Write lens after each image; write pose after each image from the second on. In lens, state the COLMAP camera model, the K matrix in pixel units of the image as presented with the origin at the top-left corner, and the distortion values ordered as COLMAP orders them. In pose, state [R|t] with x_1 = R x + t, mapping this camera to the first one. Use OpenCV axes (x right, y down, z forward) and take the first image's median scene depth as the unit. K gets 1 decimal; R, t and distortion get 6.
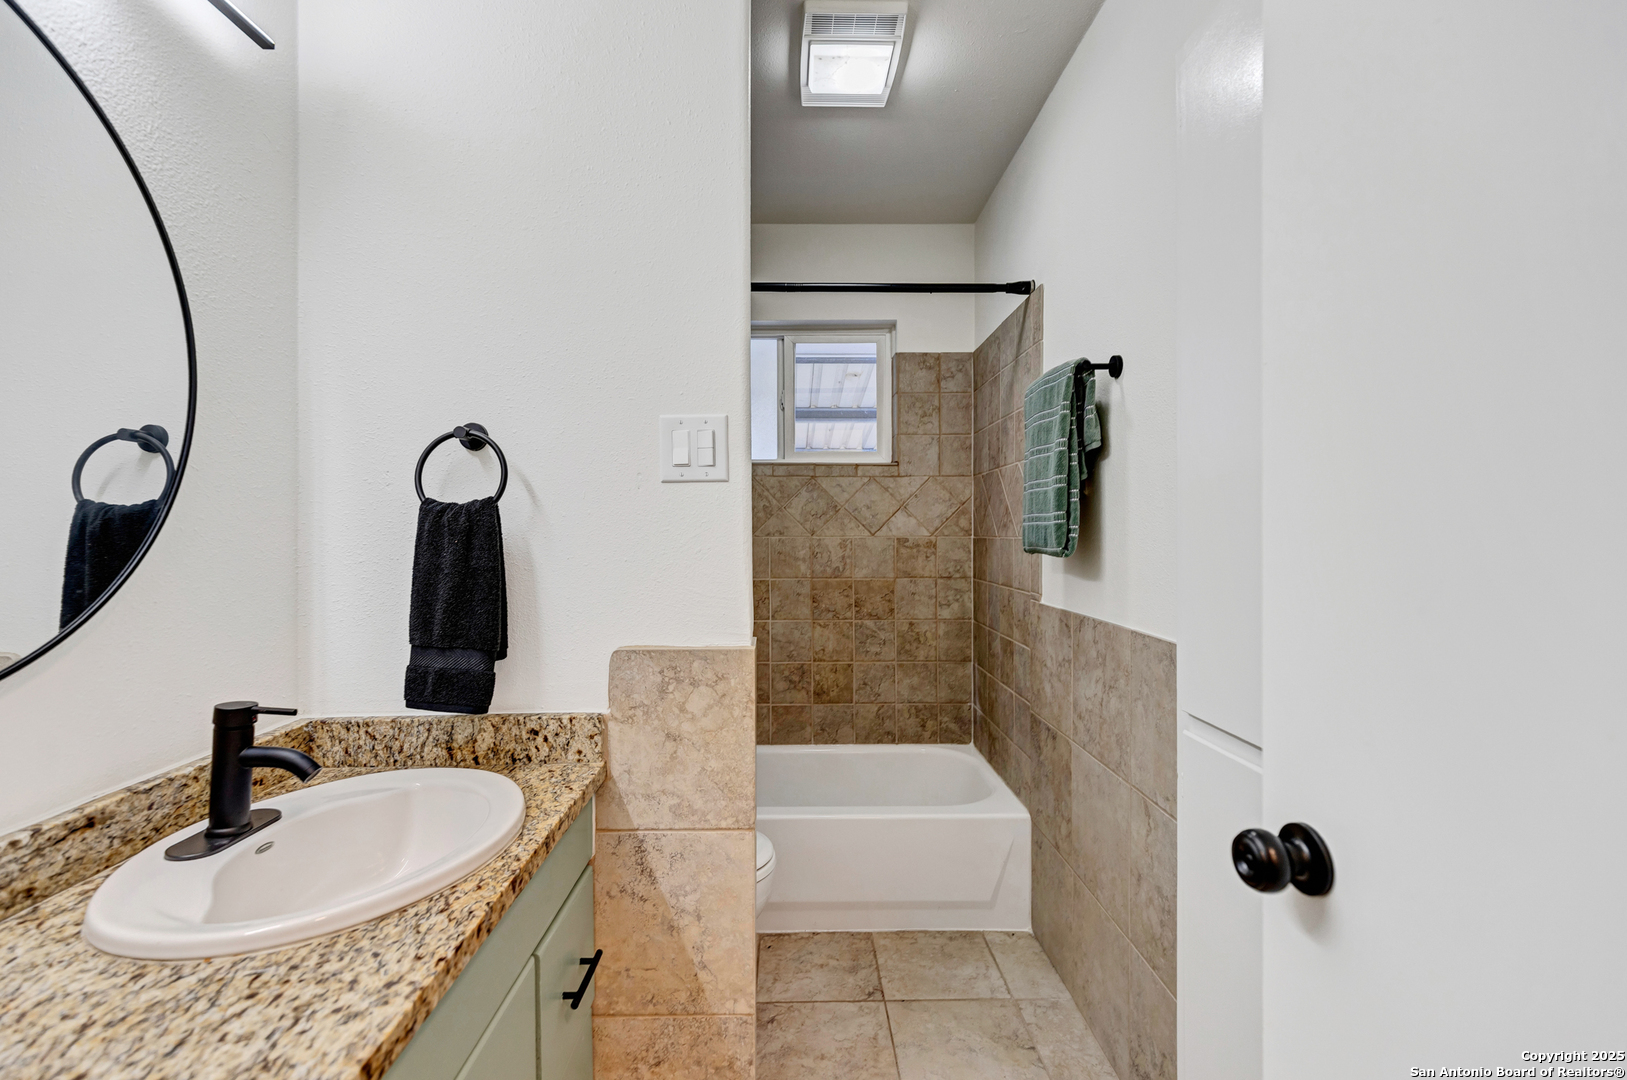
lens RADIAL K [[745.9, 0, 816.0], [0, 745.9, 562.3], [0, 0, 1]] dist [0.003903, -0.001261]
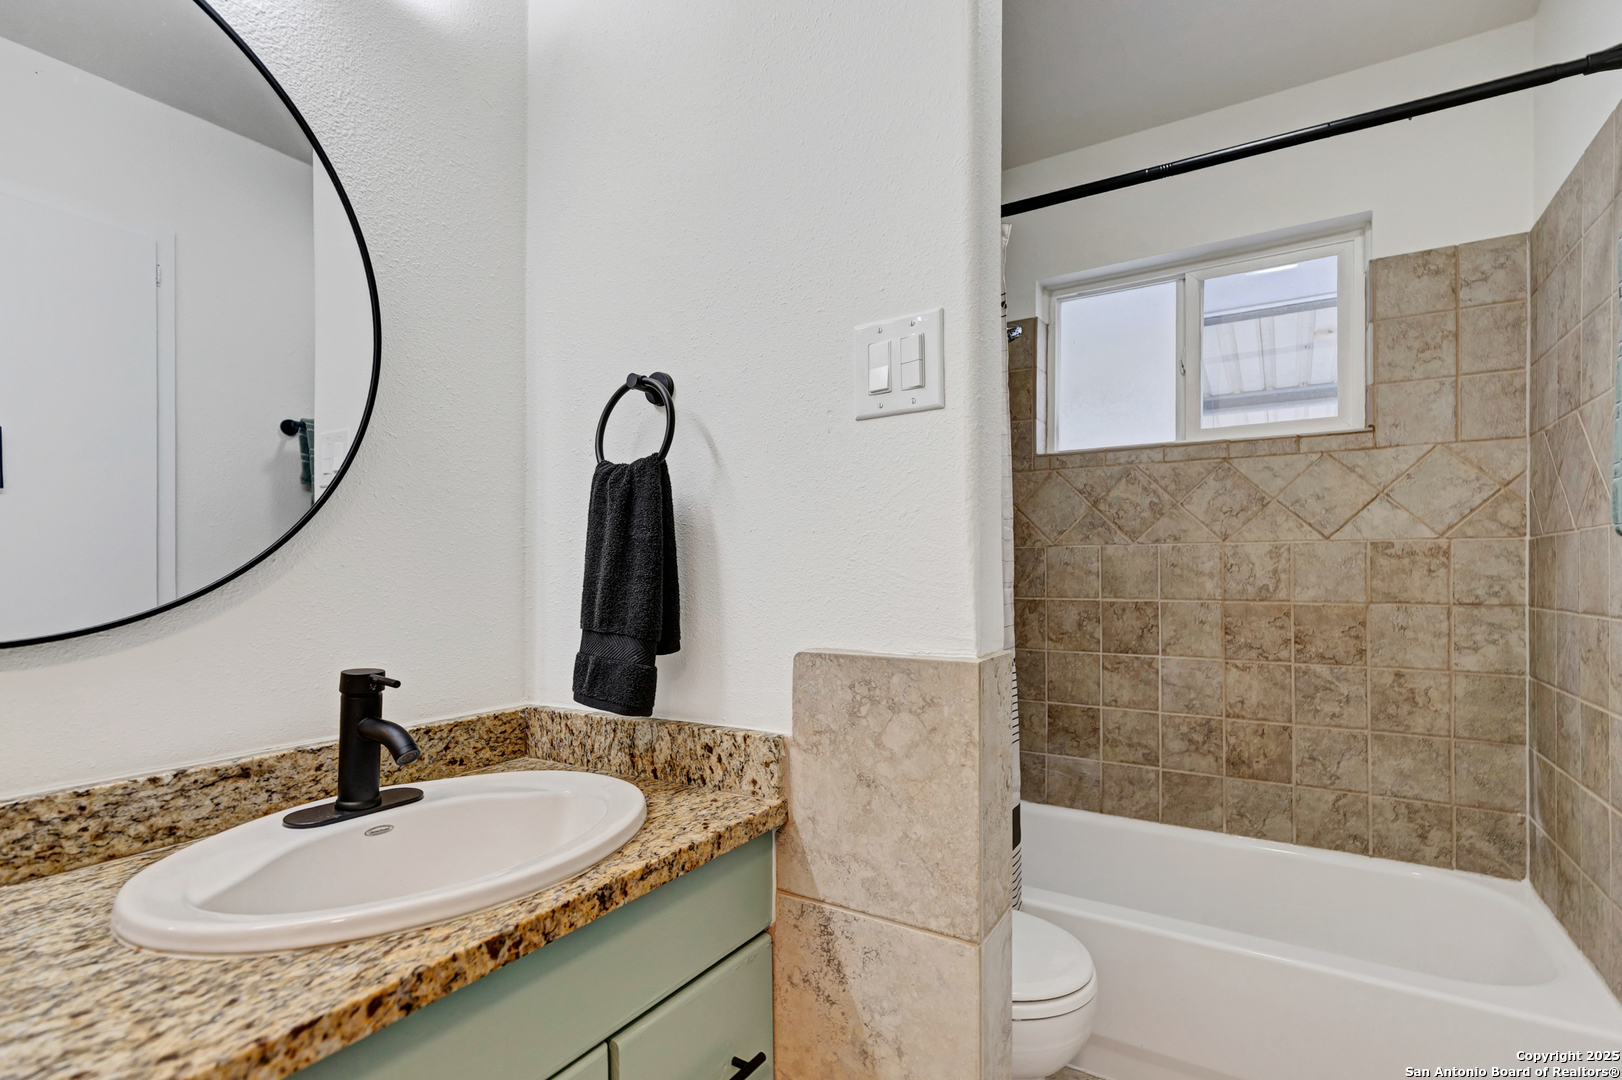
lens RADIAL K [[768.6, 0, 811.2], [0, 768.6, 587.2], [0, 0, 1]] dist [0.007905, -0.001186]
pose [[0.834504, 0.010238, -0.550907, 0.161209], [-0.021943, 0.999652, -0.014662, 0.063260], [0.550565, 0.024324, 0.834438, 0.361478]]
